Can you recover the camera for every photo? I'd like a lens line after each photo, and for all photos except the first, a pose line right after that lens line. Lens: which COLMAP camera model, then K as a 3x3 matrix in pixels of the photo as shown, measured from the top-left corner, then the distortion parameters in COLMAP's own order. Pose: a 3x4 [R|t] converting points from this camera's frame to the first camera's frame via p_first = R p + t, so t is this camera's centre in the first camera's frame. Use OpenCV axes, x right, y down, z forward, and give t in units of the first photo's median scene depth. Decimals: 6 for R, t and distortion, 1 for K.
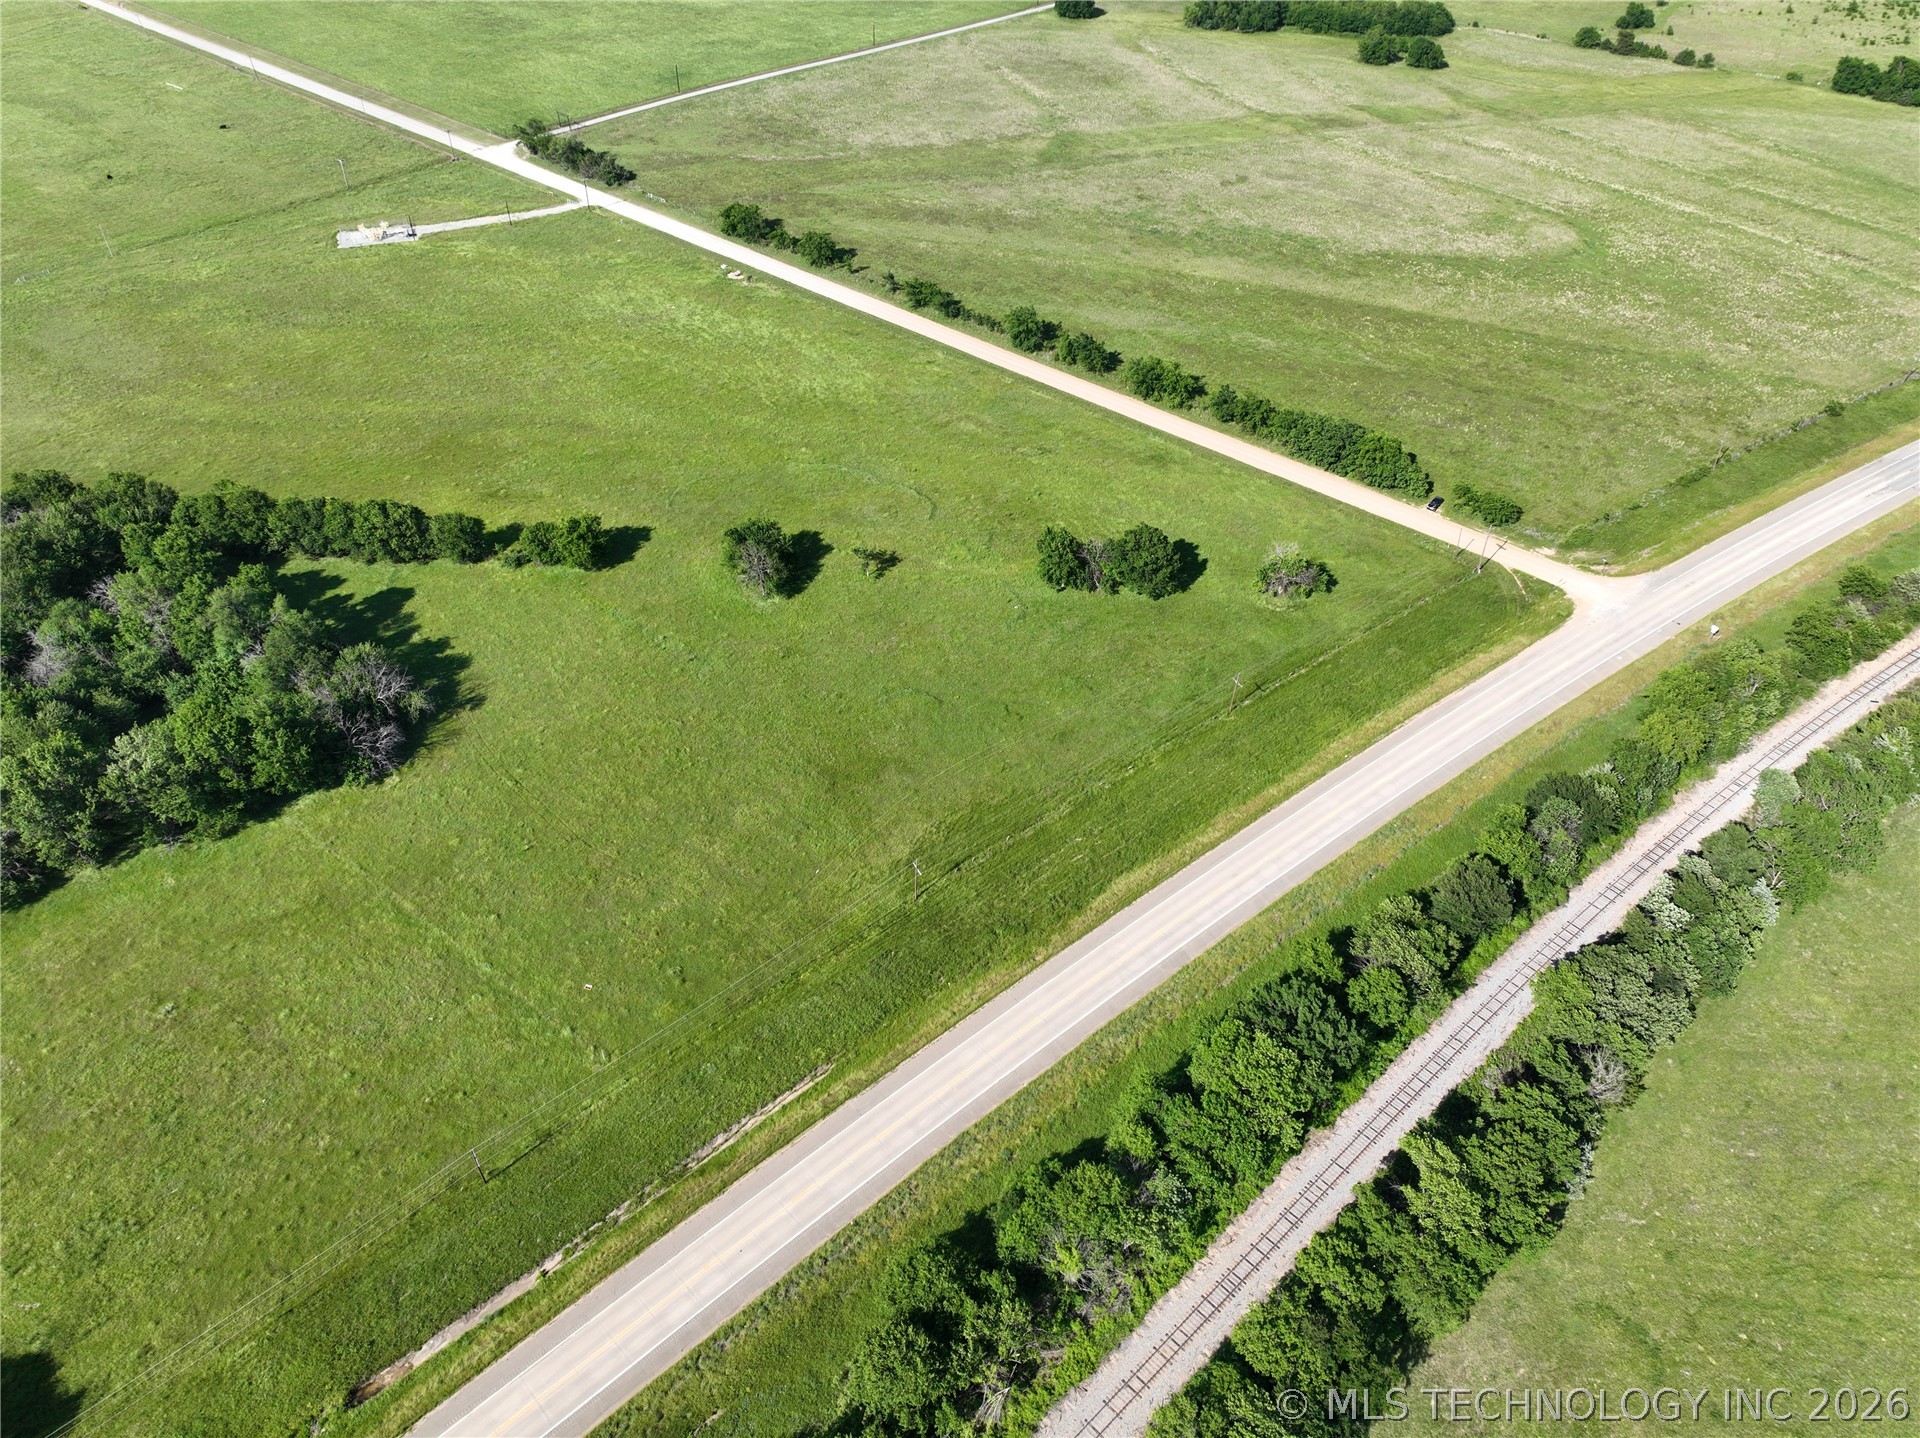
lens RADIAL K [[1352.4, 0, 951.7], [0, 1352.4, 720.0], [0, 0, 1]] dist [-0.004401, 0.019747]
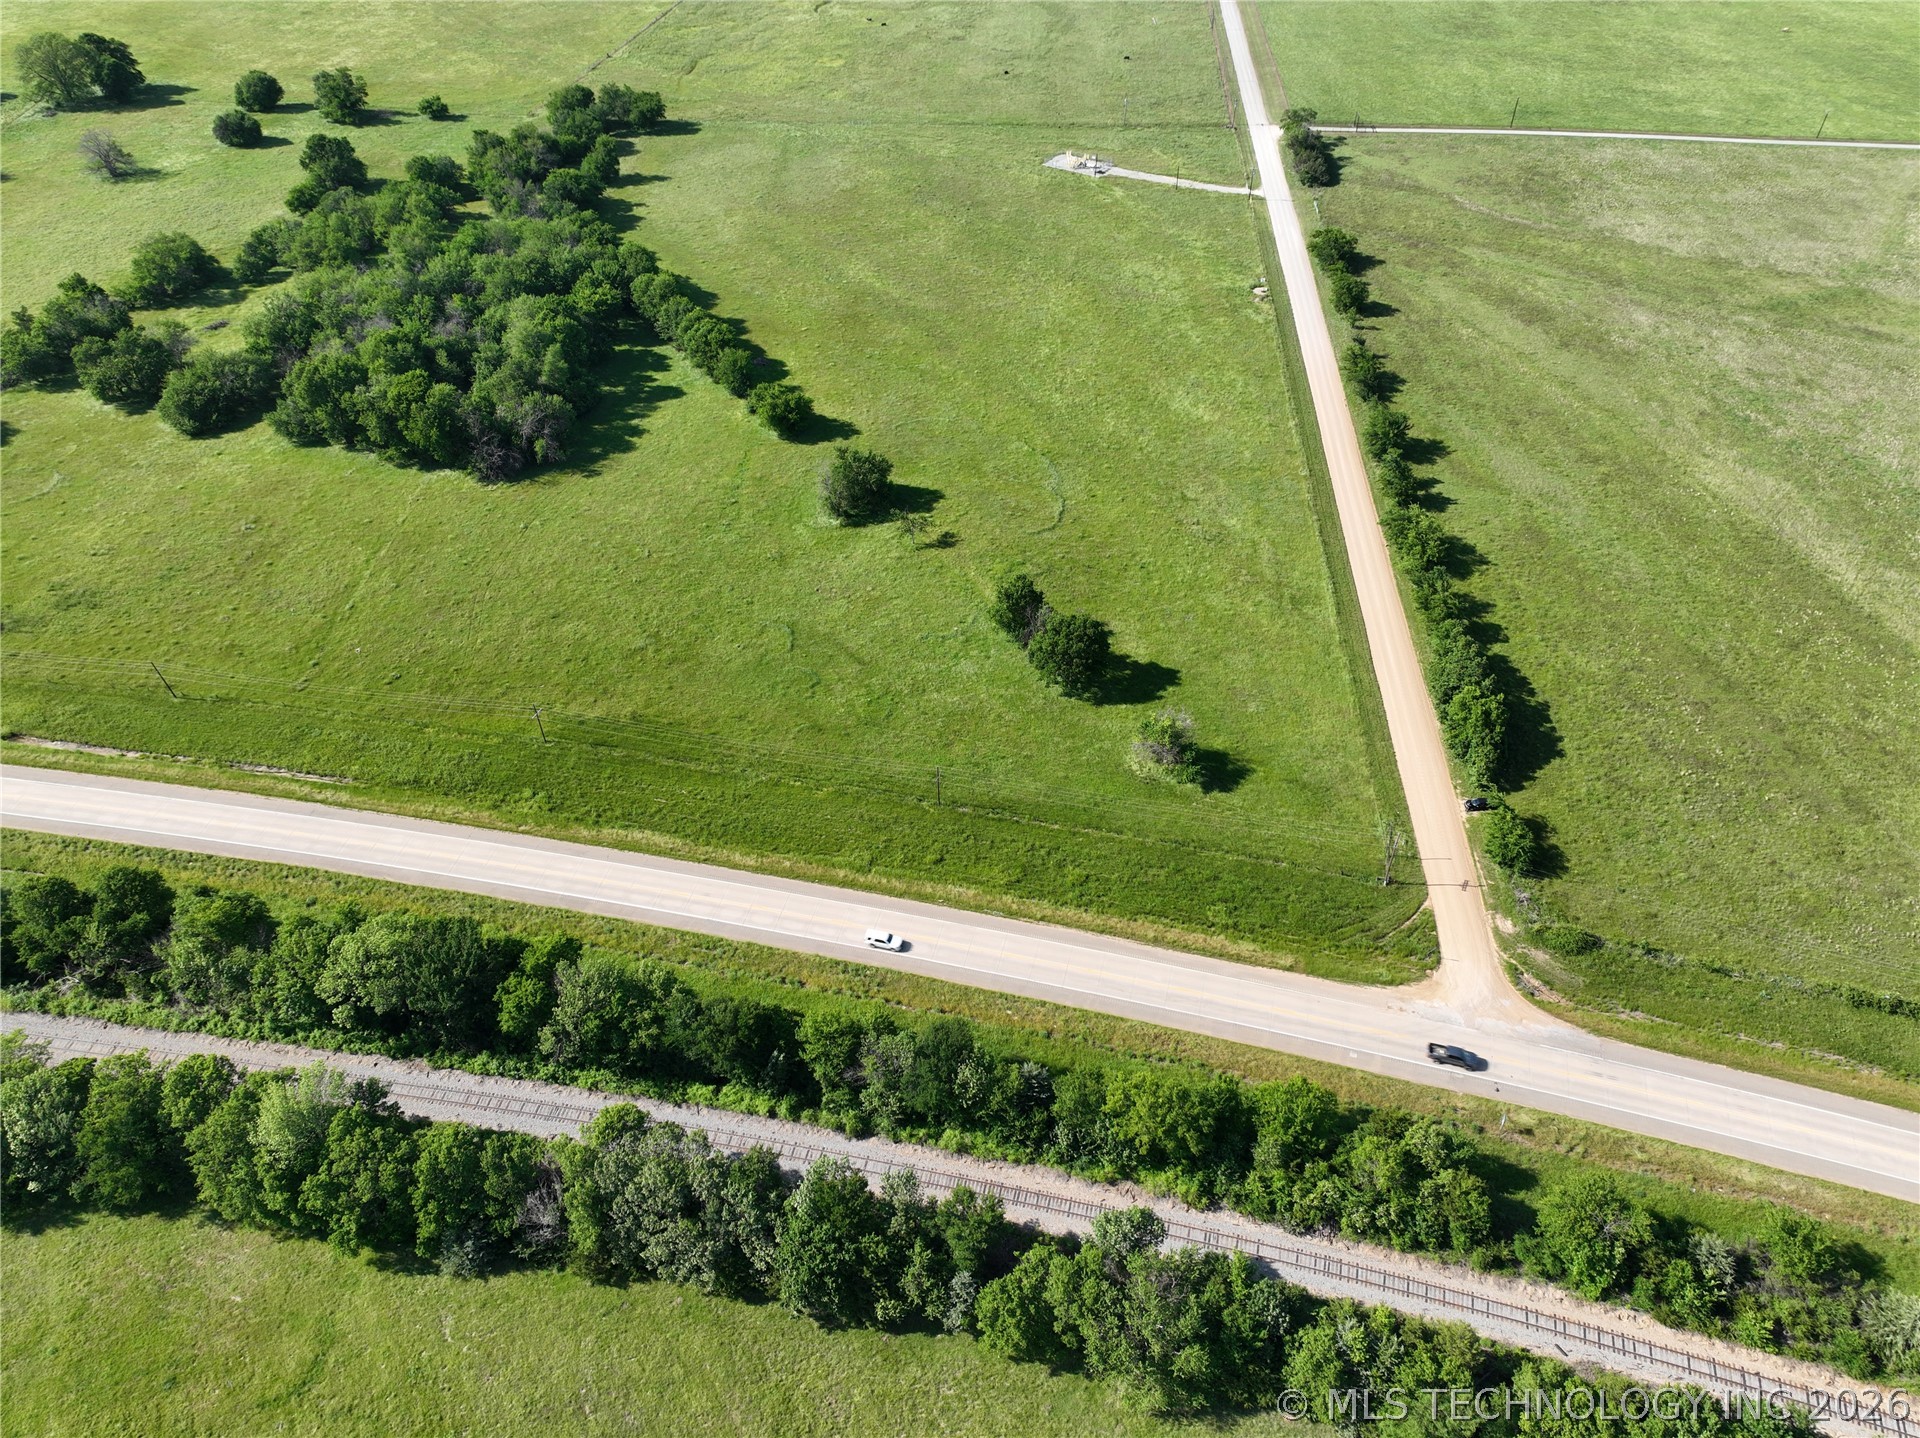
lens RADIAL K [[1352.4, 0, 963.1], [0, 1352.4, 719.2], [0, 0, 1]] dist [-0.004401, 0.019747]
pose [[0.610522, 0.507959, -0.607651, 0.751312], [-0.507260, 0.840009, 0.192539, -0.242816], [0.608235, 0.190688, 0.770512, 0.289446]]
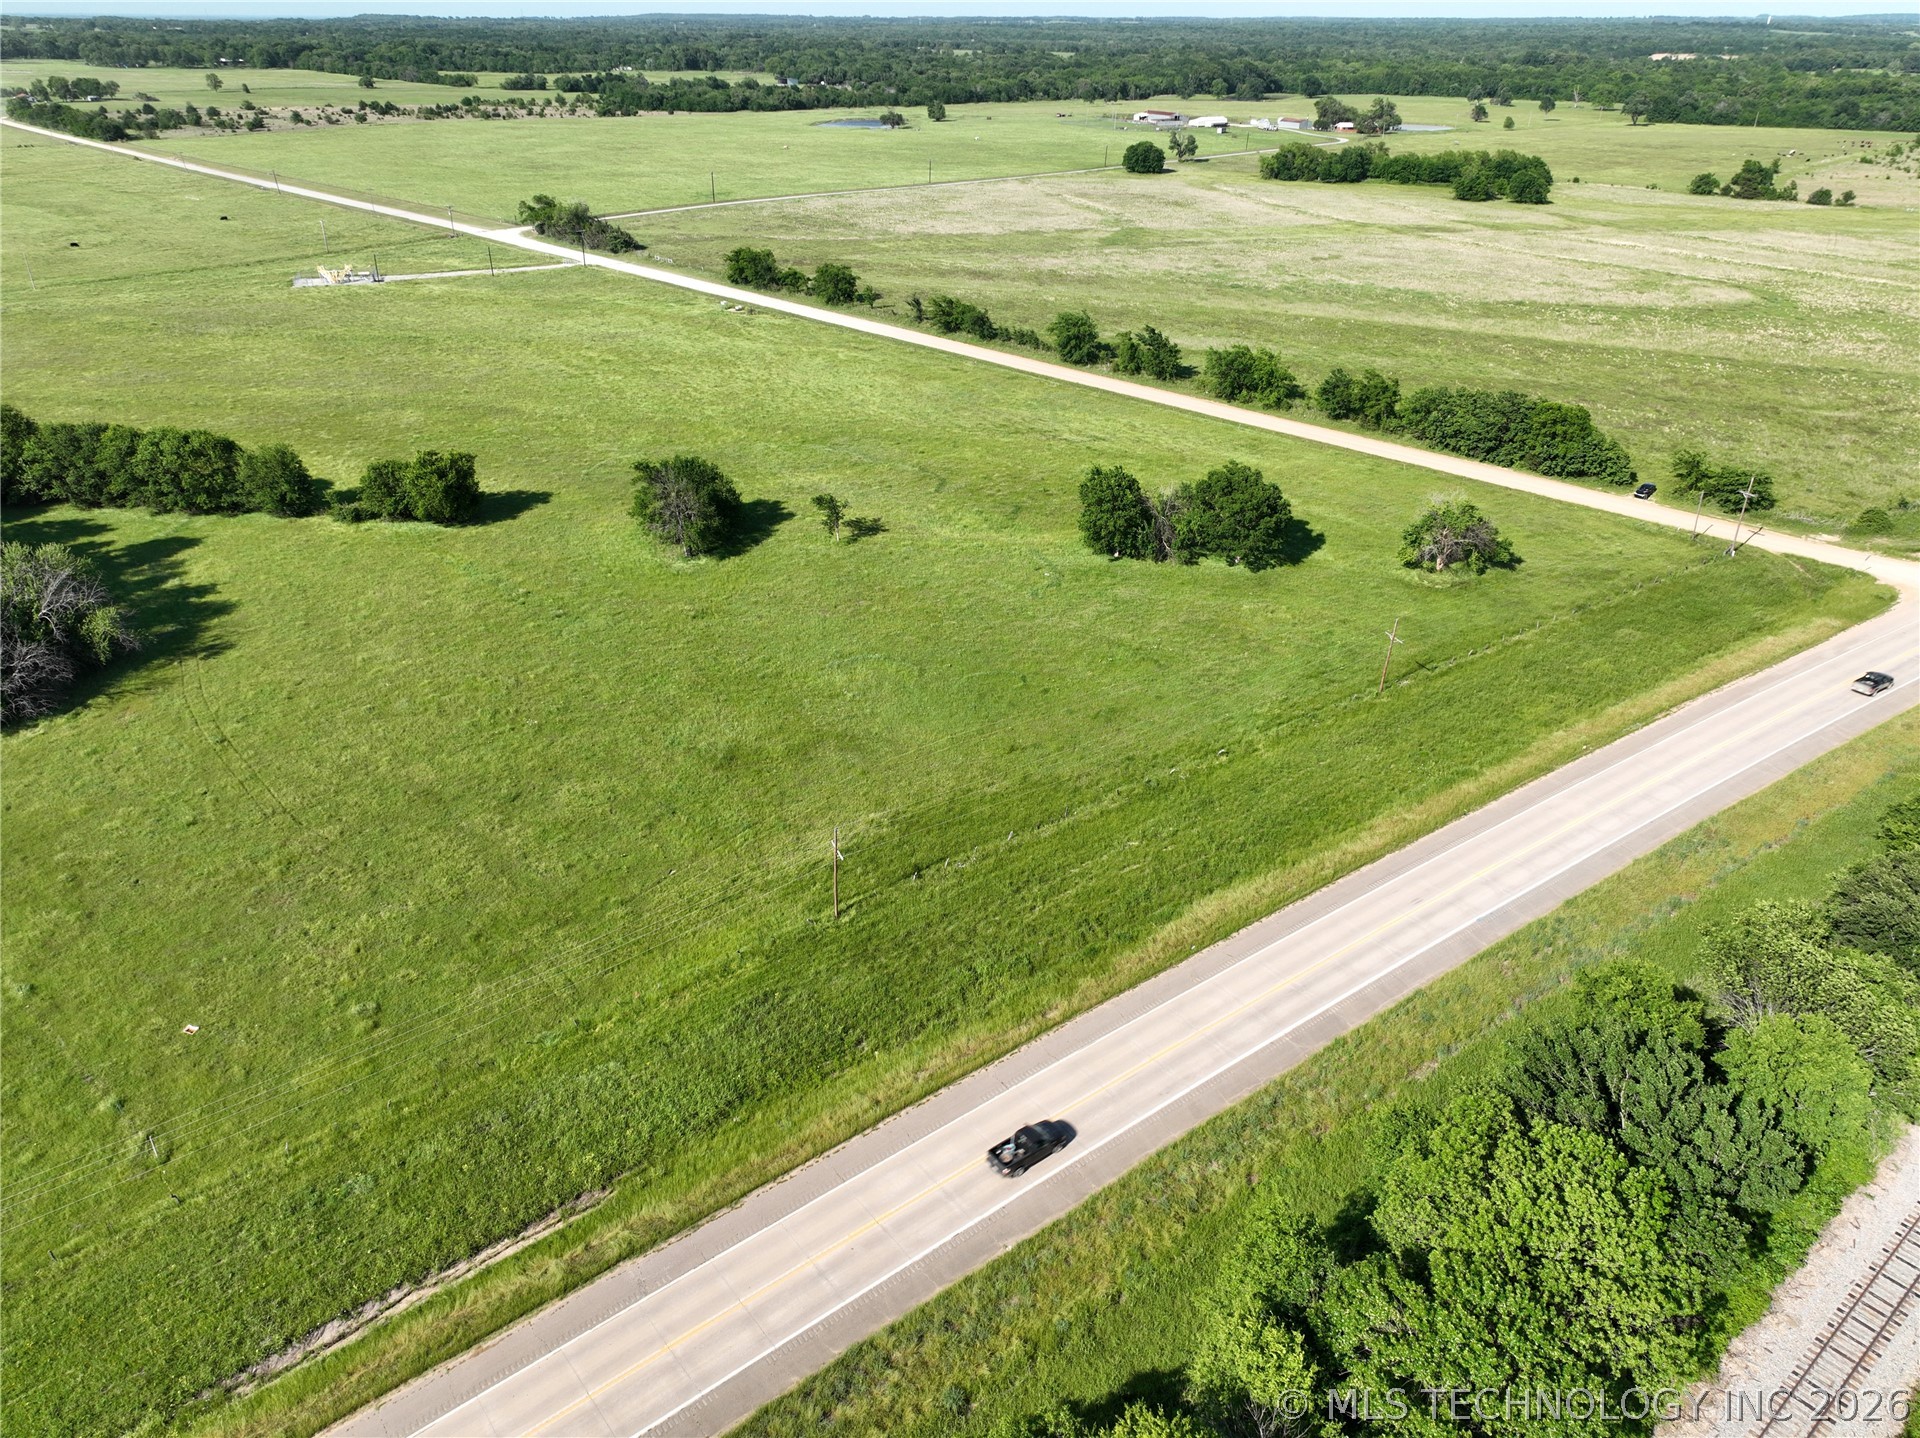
lens RADIAL K [[1352.4, 0, 955.4], [0, 1352.4, 717.2], [0, 0, 1]] dist [-0.004401, 0.019747]
pose [[0.998444, 0.030086, -0.046959, 0.039412], [-0.039107, 0.978000, -0.204904, 0.141979], [0.039761, 0.206422, 0.977655, 0.384267]]
